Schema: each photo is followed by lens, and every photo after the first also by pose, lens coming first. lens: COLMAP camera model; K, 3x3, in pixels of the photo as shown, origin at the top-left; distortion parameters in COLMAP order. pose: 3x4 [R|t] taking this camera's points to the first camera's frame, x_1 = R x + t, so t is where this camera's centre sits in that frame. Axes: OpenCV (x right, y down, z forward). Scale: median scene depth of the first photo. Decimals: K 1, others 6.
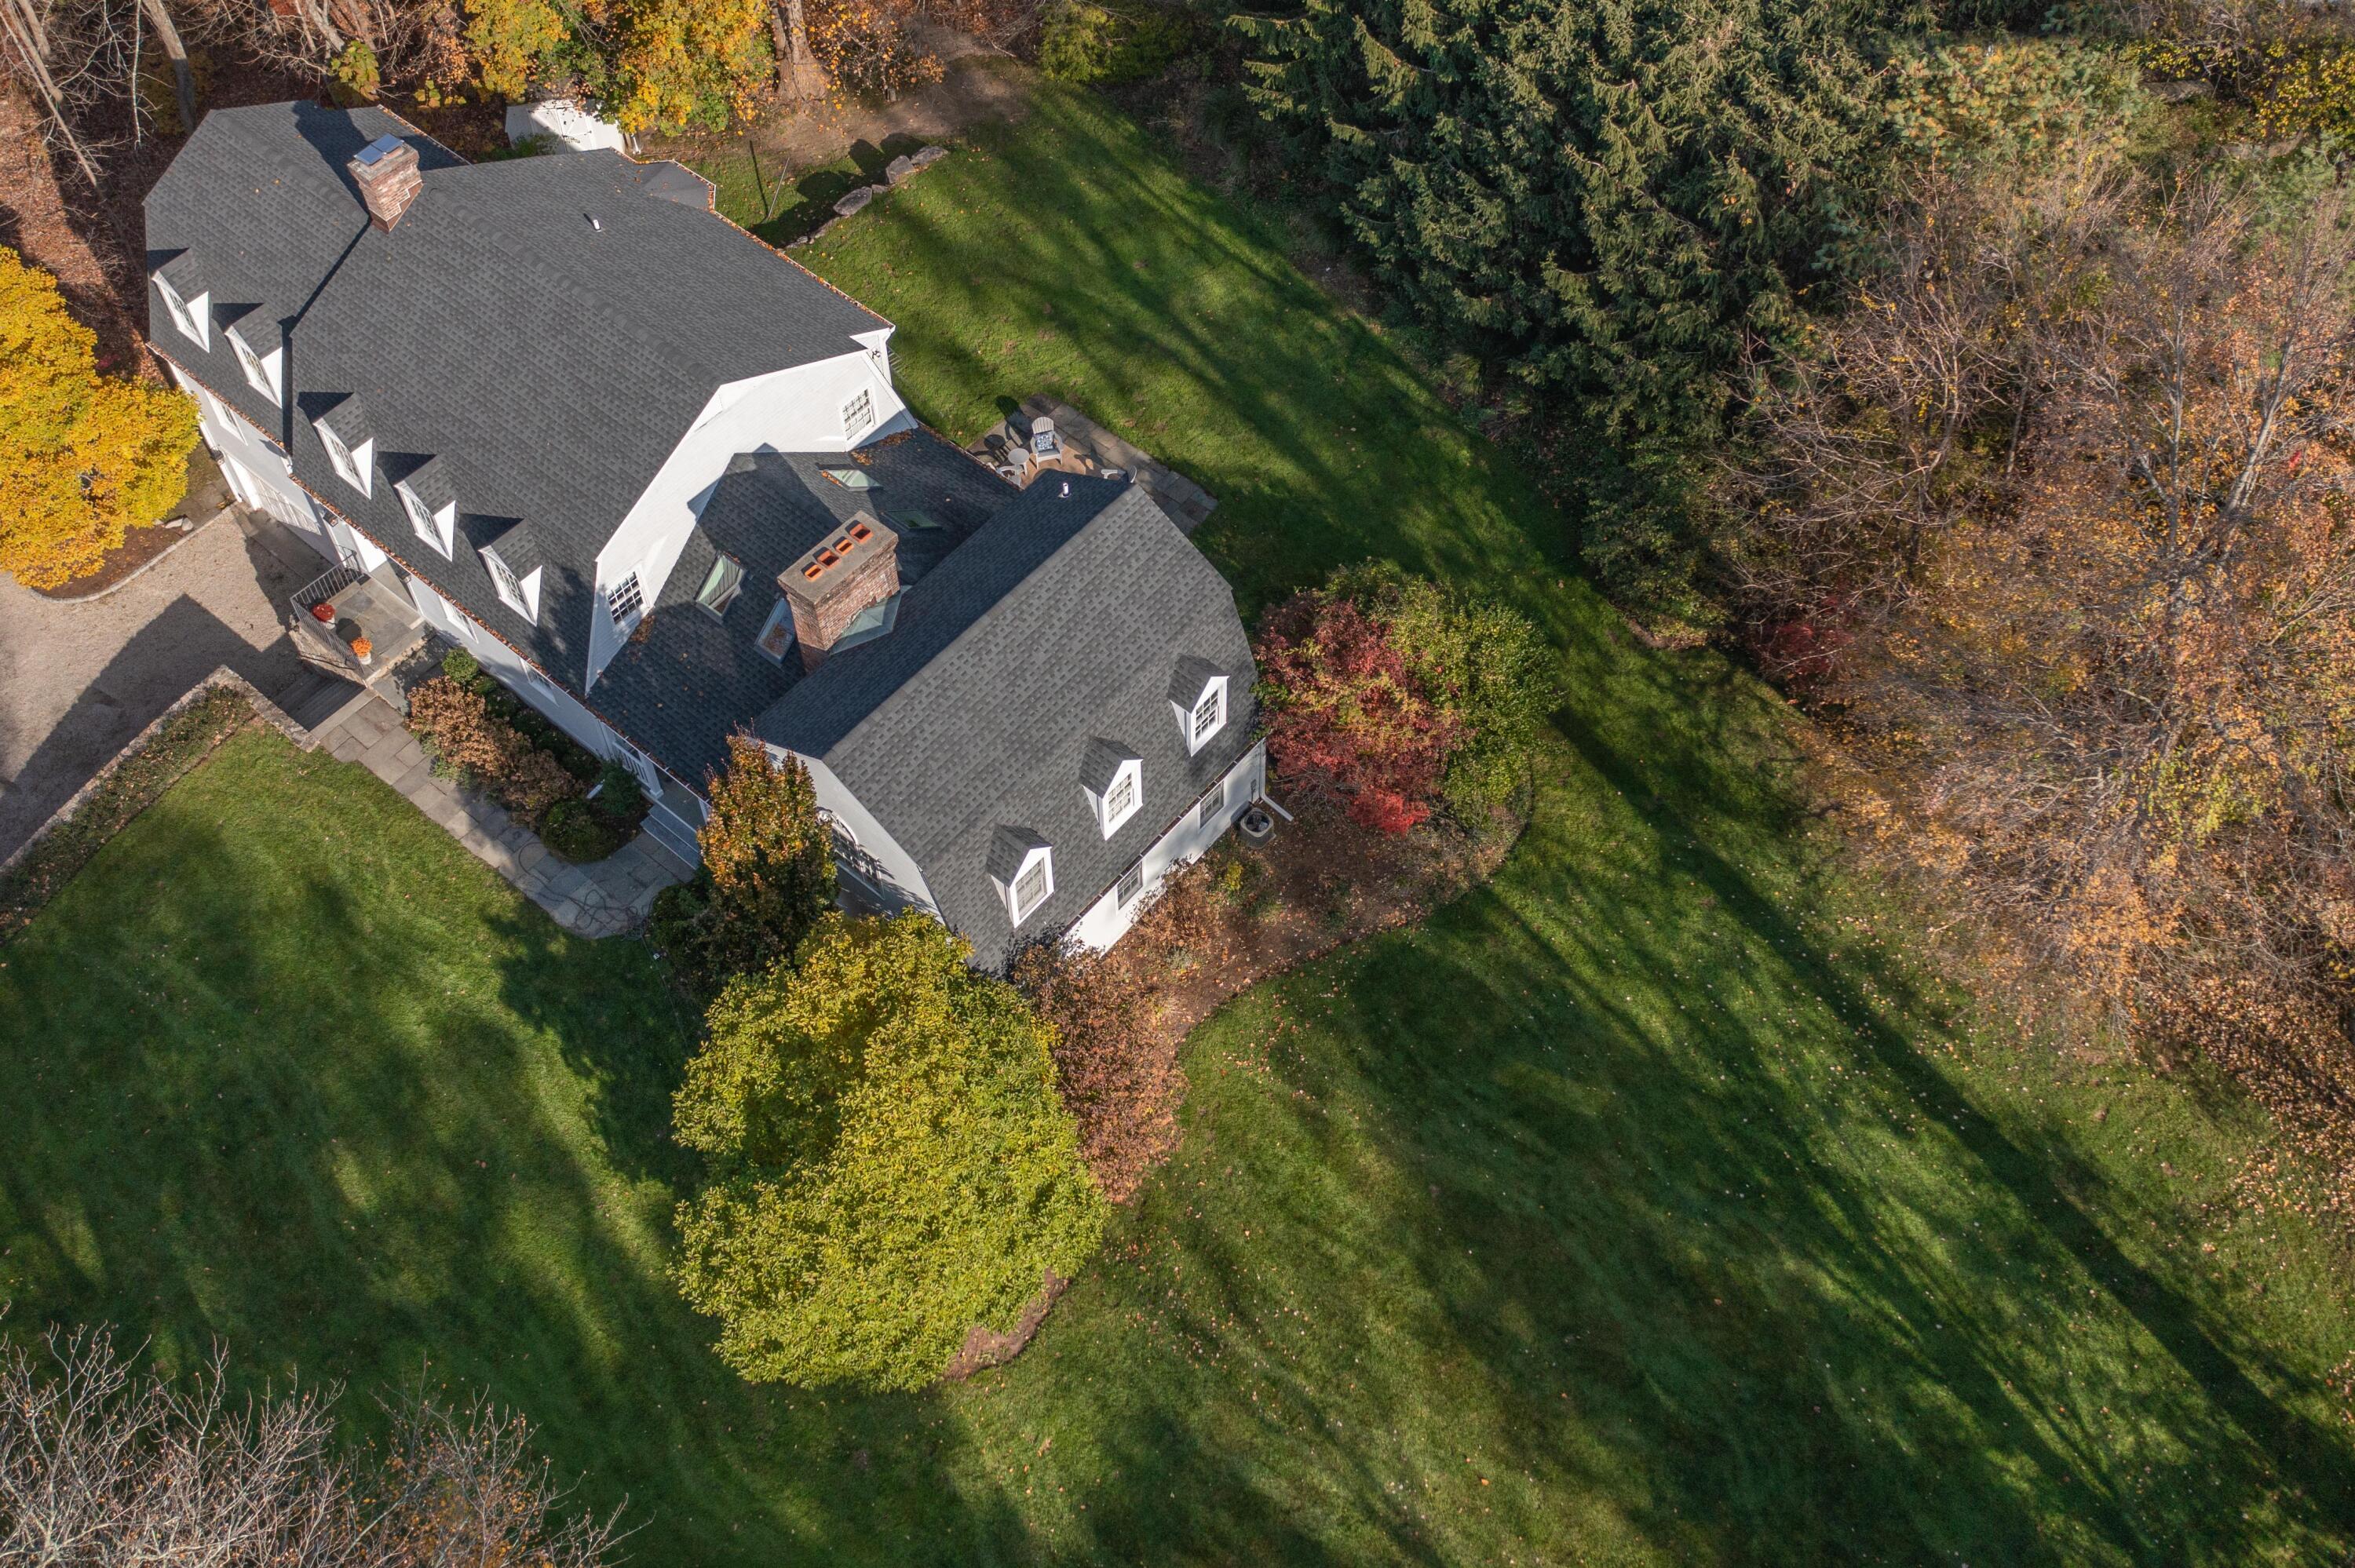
lens RADIAL K [[2193.2, 0, 1177.6], [0, 2193.2, 668.8], [0, 0, 1]] dist [-0.034174, -0.001500]
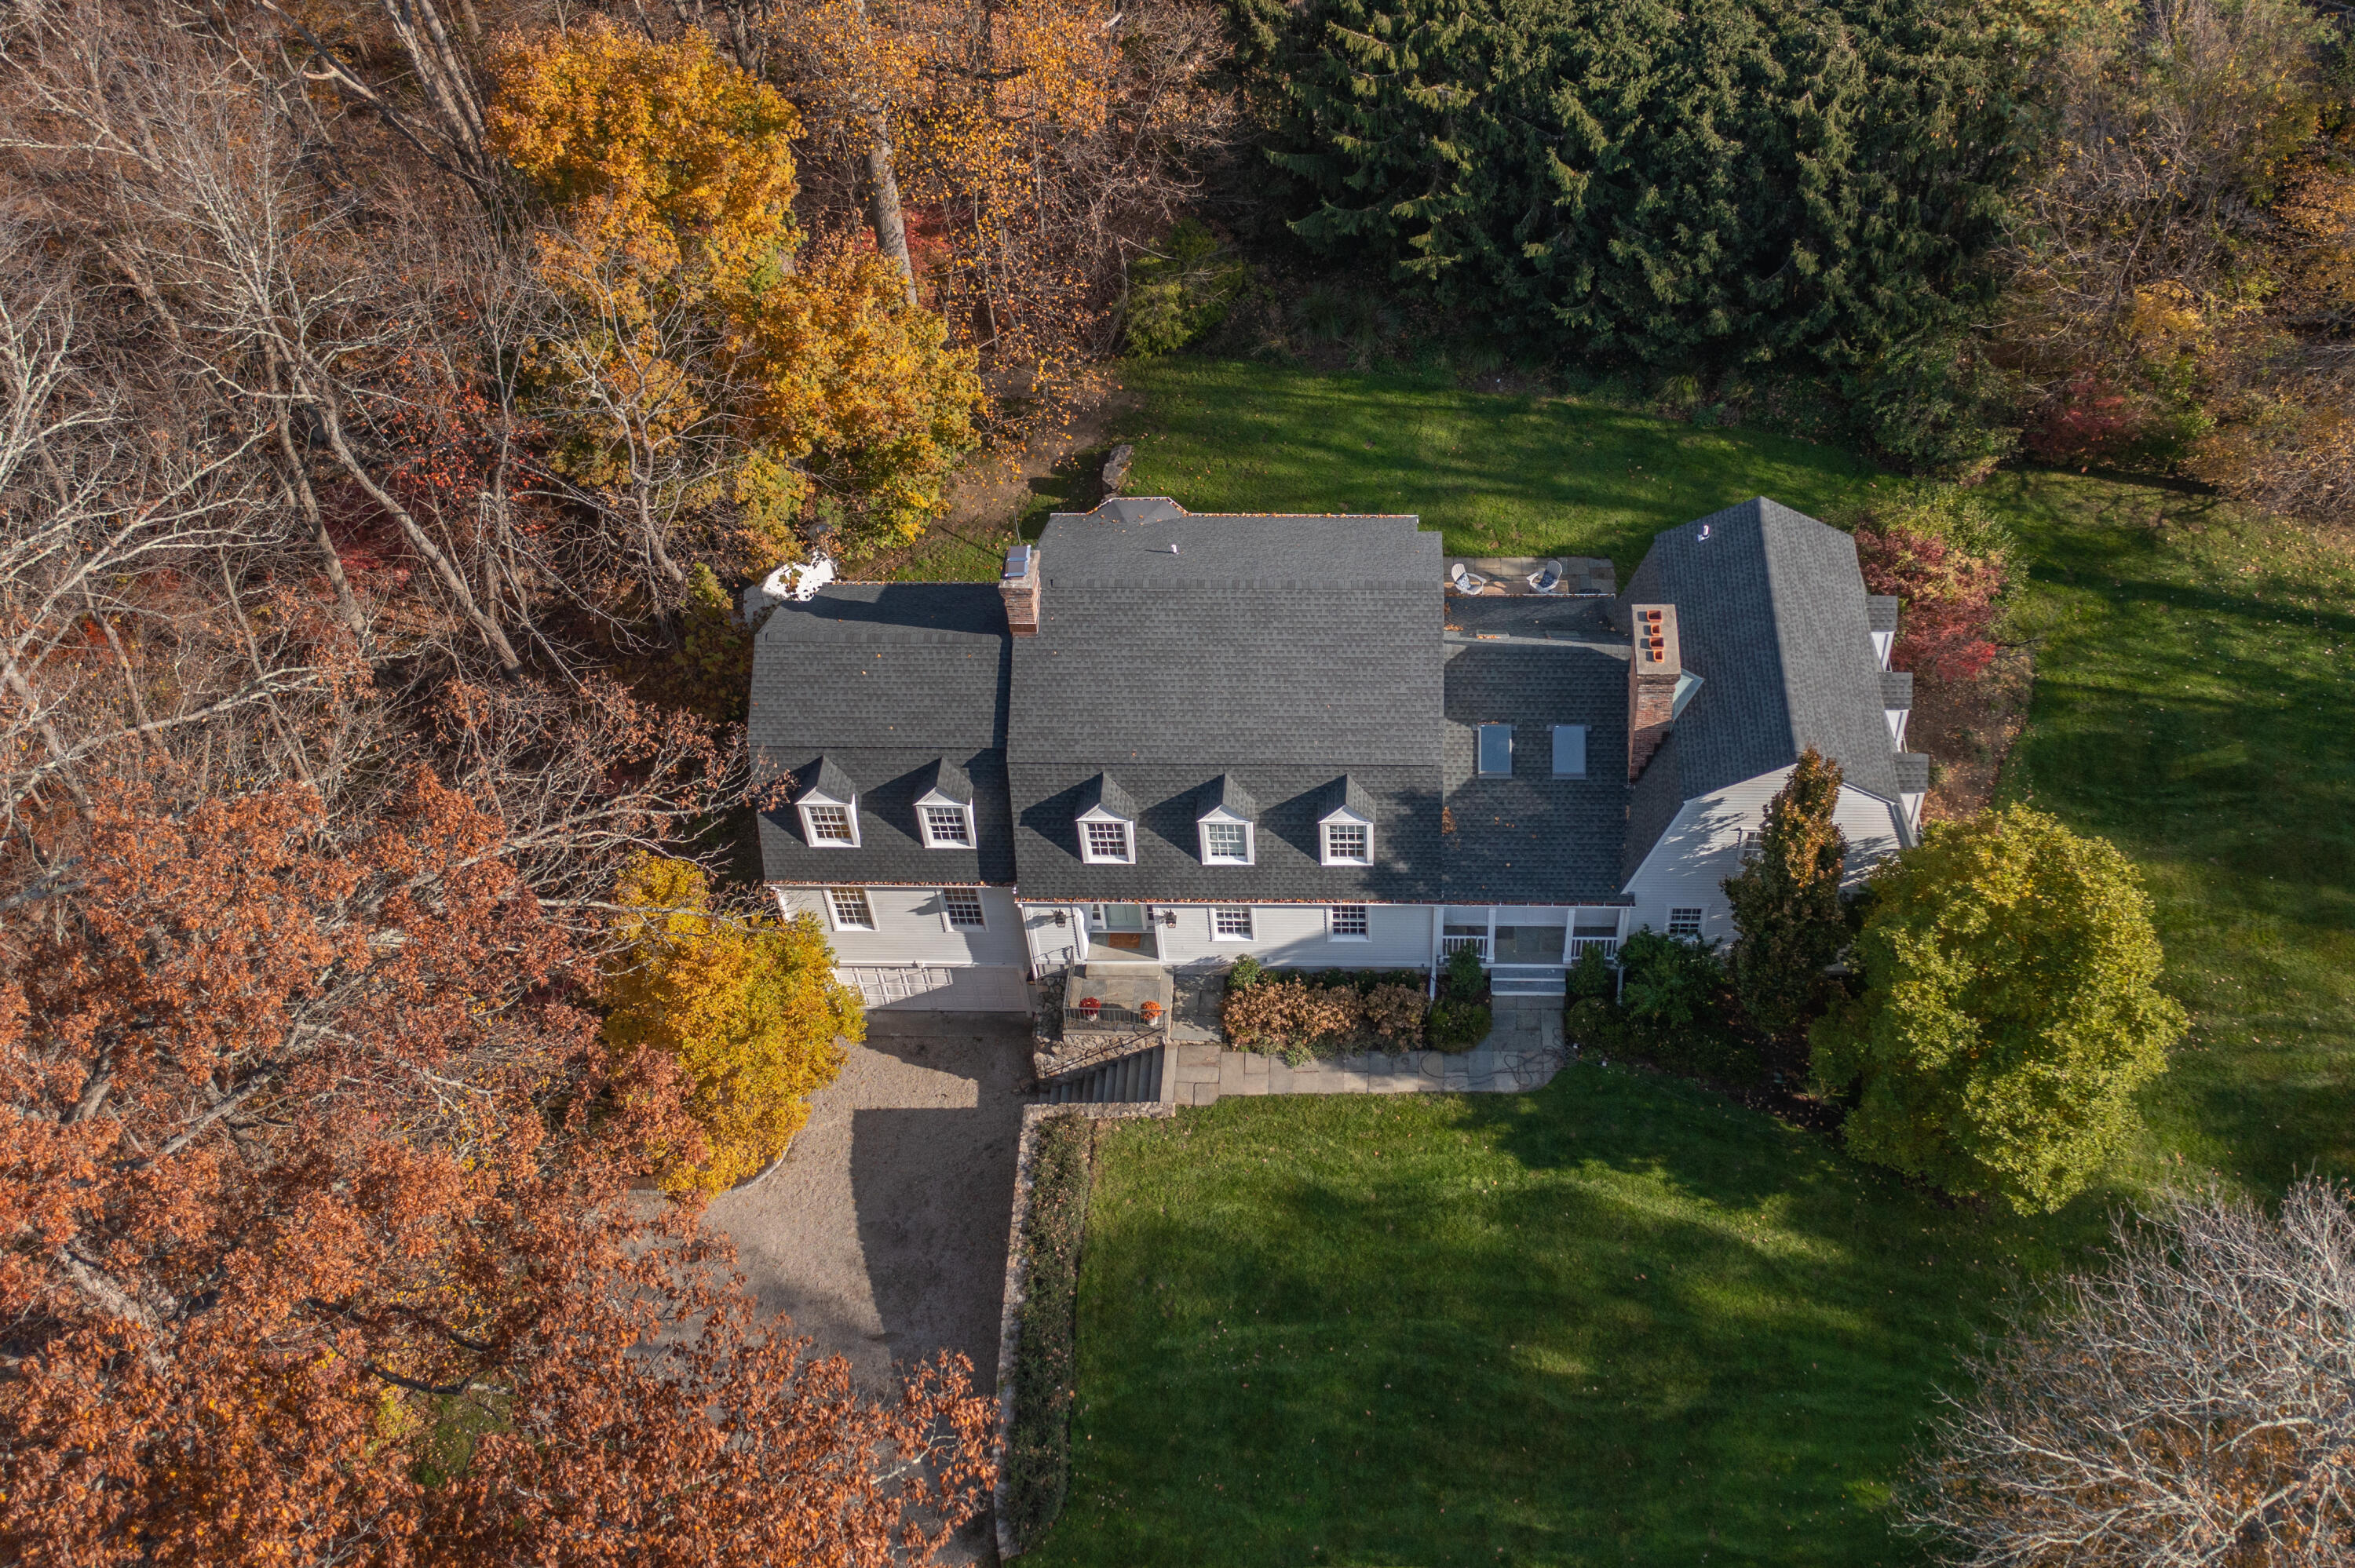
lens RADIAL K [[2262.6, 0, 1182.2], [0, 2262.6, 783.7], [0, 0, 1]] dist [-0.026148, 0.005652]
pose [[0.790876, -0.470667, 0.391137, -0.781733], [0.508218, 0.861185, 0.008676, -0.111574], [-0.340925, 0.191921, 0.920292, -0.029260]]
